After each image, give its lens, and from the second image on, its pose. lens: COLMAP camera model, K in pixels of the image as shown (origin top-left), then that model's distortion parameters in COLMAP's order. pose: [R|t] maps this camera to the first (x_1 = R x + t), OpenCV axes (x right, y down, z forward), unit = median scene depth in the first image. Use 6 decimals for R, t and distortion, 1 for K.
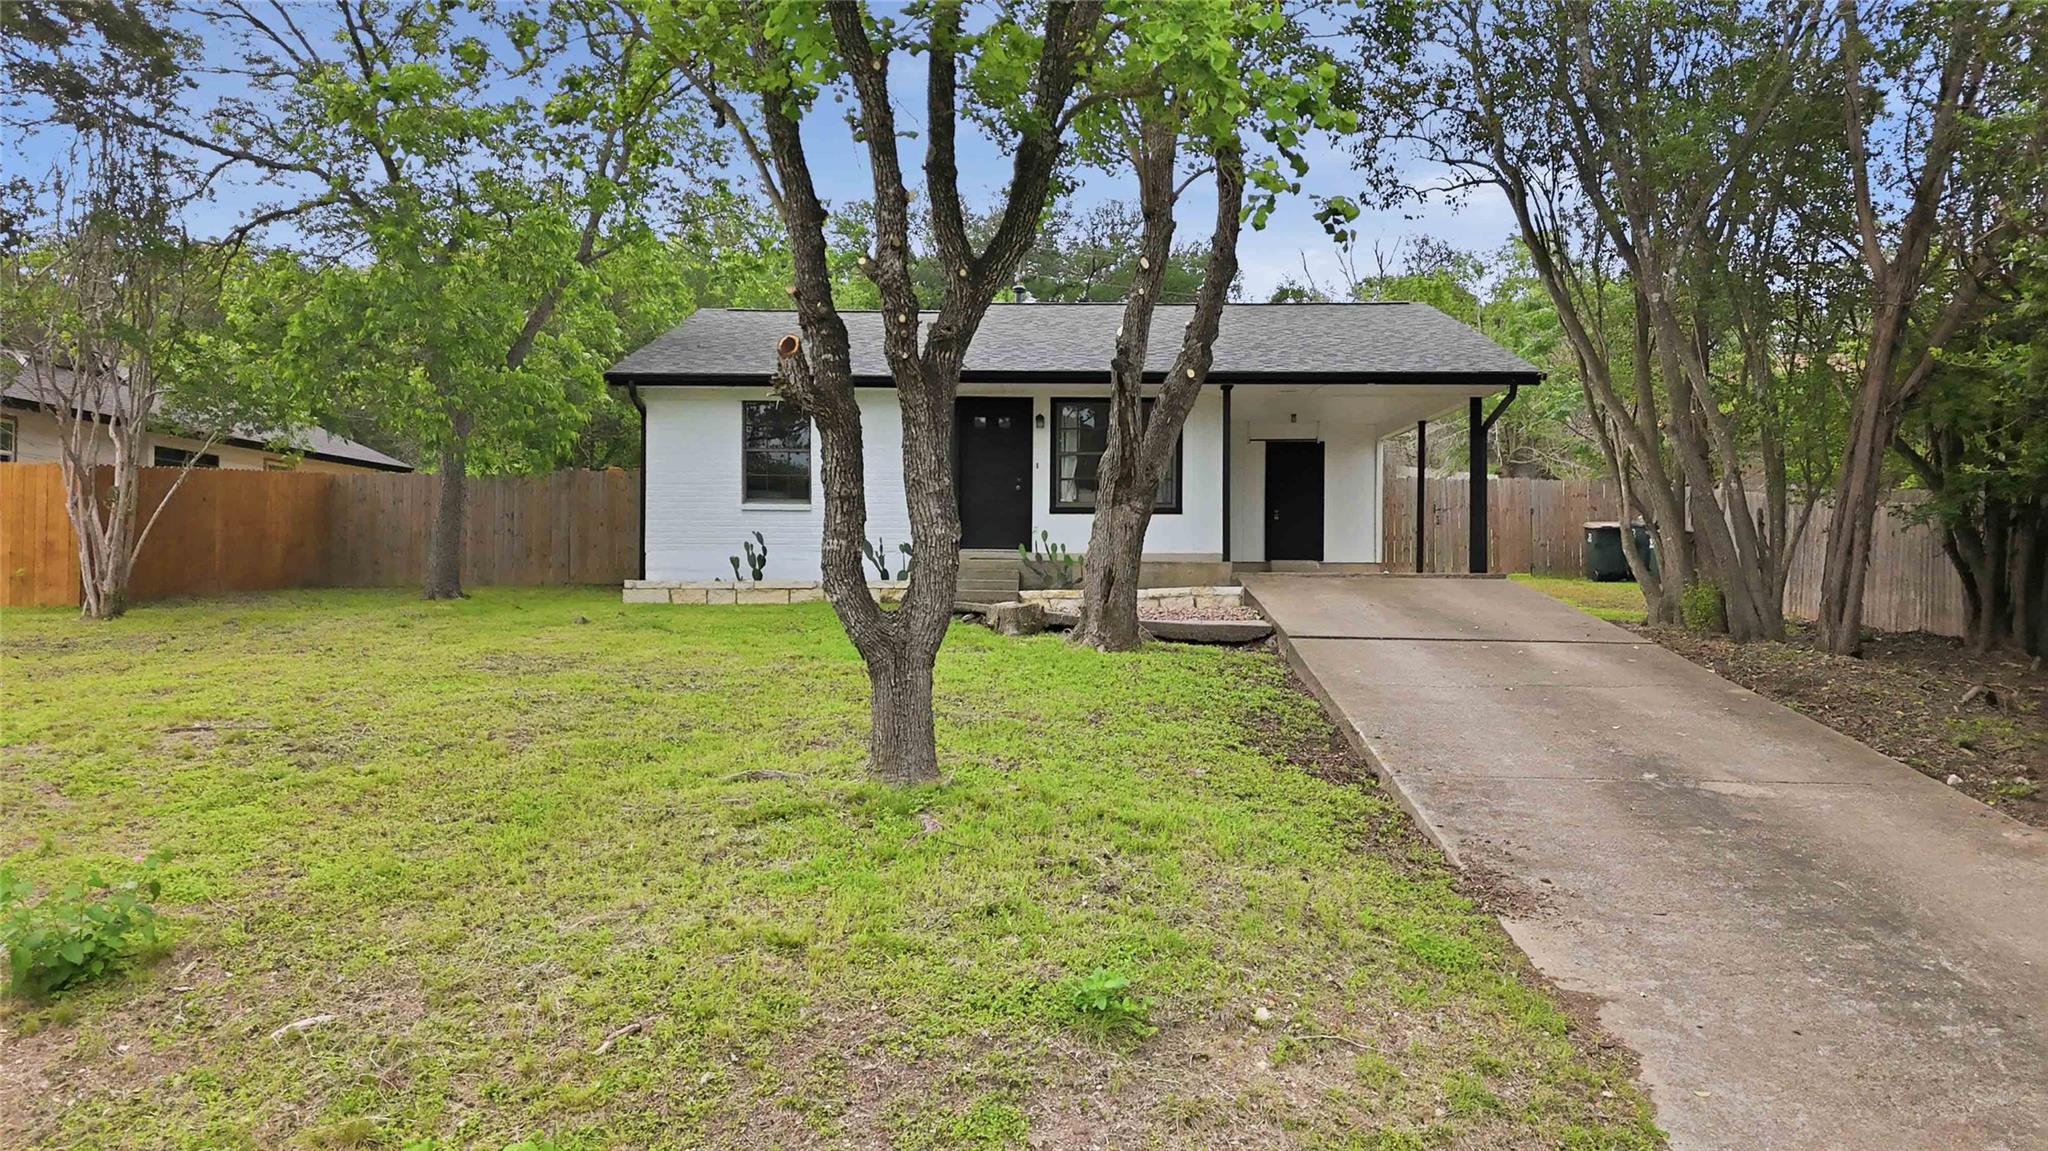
lens RADIAL K [[1515.4, 0, 1021.0], [0, 1515.4, 572.1], [0, 0, 1]] dist [0.043950, -0.008019]
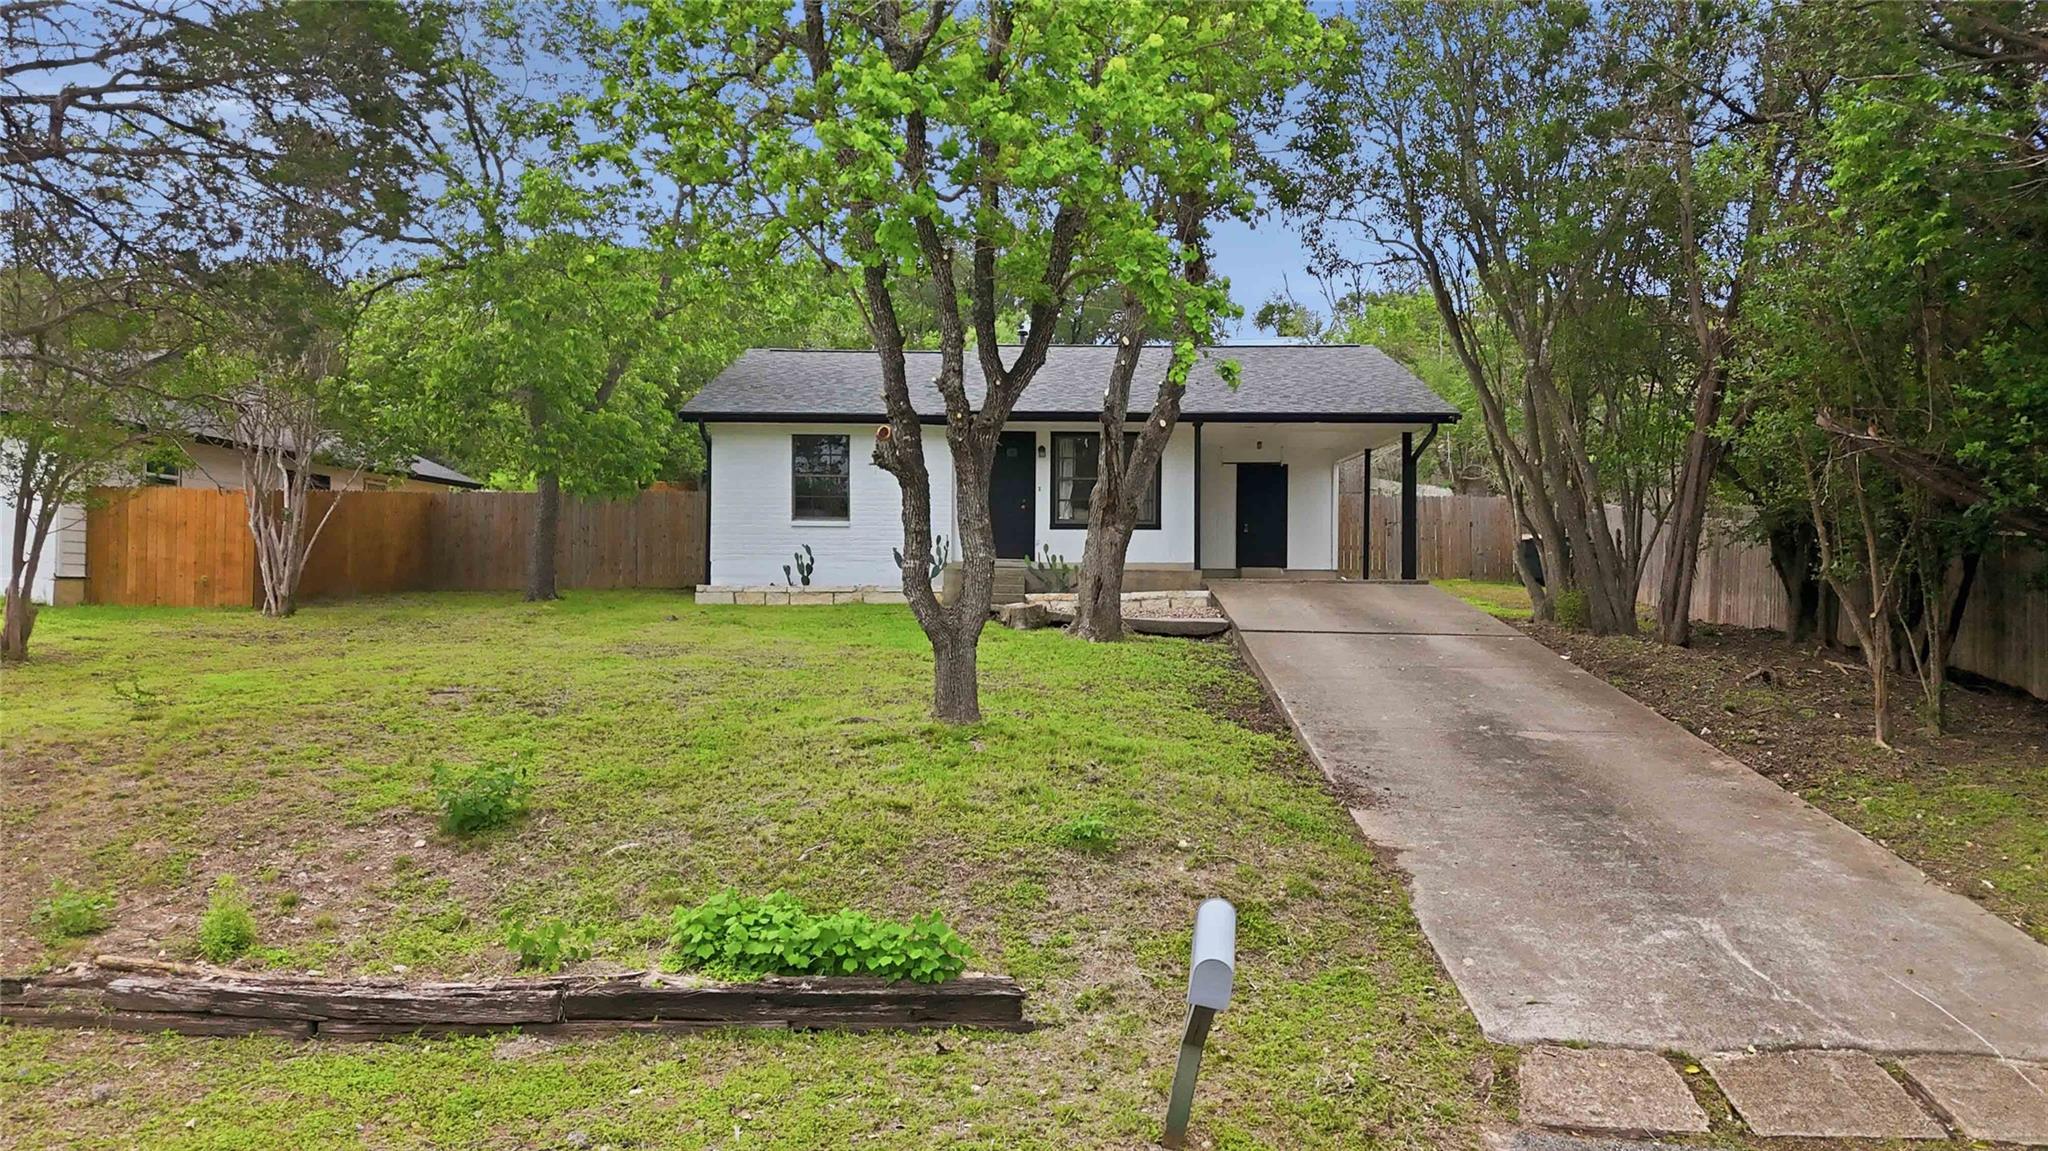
lens RADIAL K [[1515.4, 0, 1021.0], [0, 1515.4, 572.1], [0, 0, 1]] dist [0.043950, -0.008019]
pose [[0.999993, 0.000936, 0.003548, -0.010463], [-0.000930, 0.999998, -0.001604, -0.003860], [-0.003549, 0.001600, 0.999992, -0.251384]]
